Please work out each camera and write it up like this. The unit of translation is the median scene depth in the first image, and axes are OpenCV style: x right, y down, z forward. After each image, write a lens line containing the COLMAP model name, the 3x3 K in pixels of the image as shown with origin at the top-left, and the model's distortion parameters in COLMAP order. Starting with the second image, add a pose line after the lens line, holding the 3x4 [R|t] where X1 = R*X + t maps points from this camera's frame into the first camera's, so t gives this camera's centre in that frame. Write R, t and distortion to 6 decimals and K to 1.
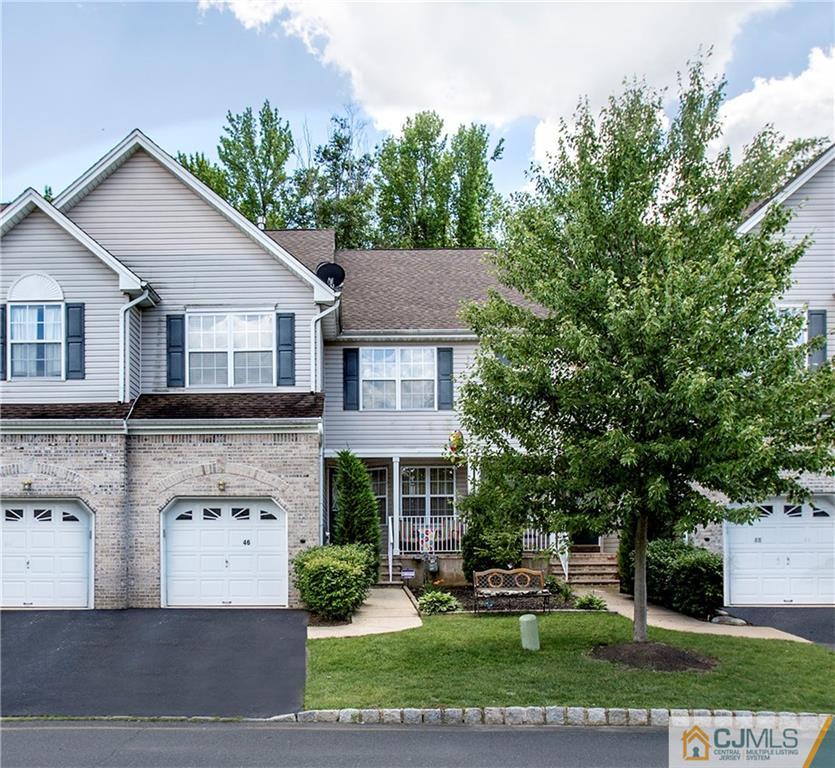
lens RADIAL K [[4180.6, 0, 417.5], [0, 4180.6, 383.7], [0, 0, 1]] dist [-0.406212, 0.000000]
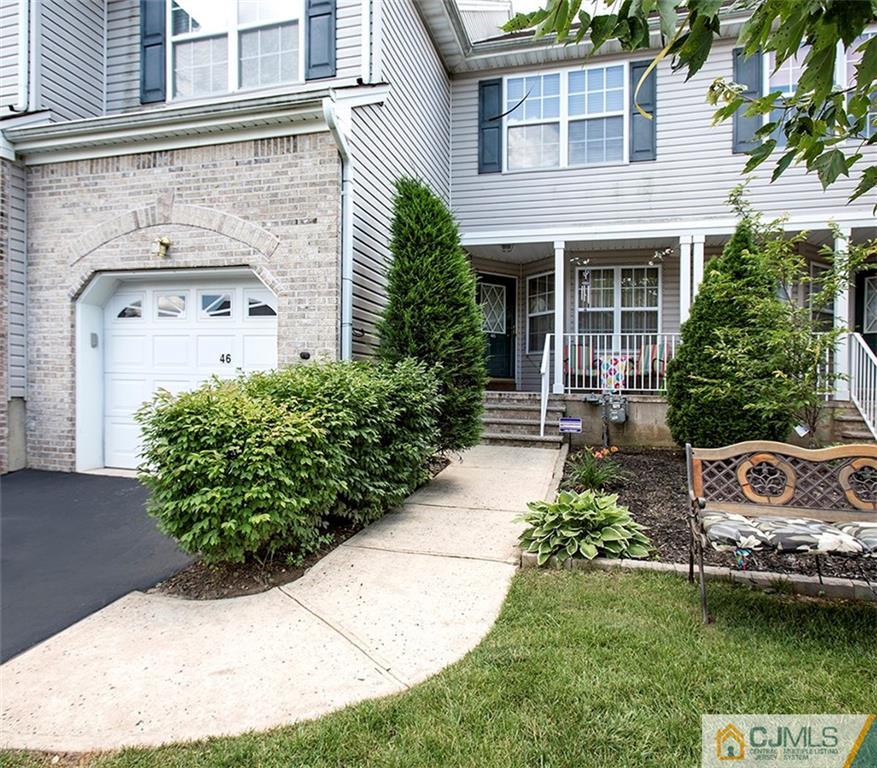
lens RADIAL K [[554.5, 0, 436.5], [0, 554.5, 370.6], [0, 0, 1]] dist [-0.001692, -0.001891]
pose [[0.913986, 0.012200, -0.405563, 0.012821], [-0.015767, 0.999861, -0.005457, 0.039290], [0.405440, 0.011382, 0.914051, 0.940271]]
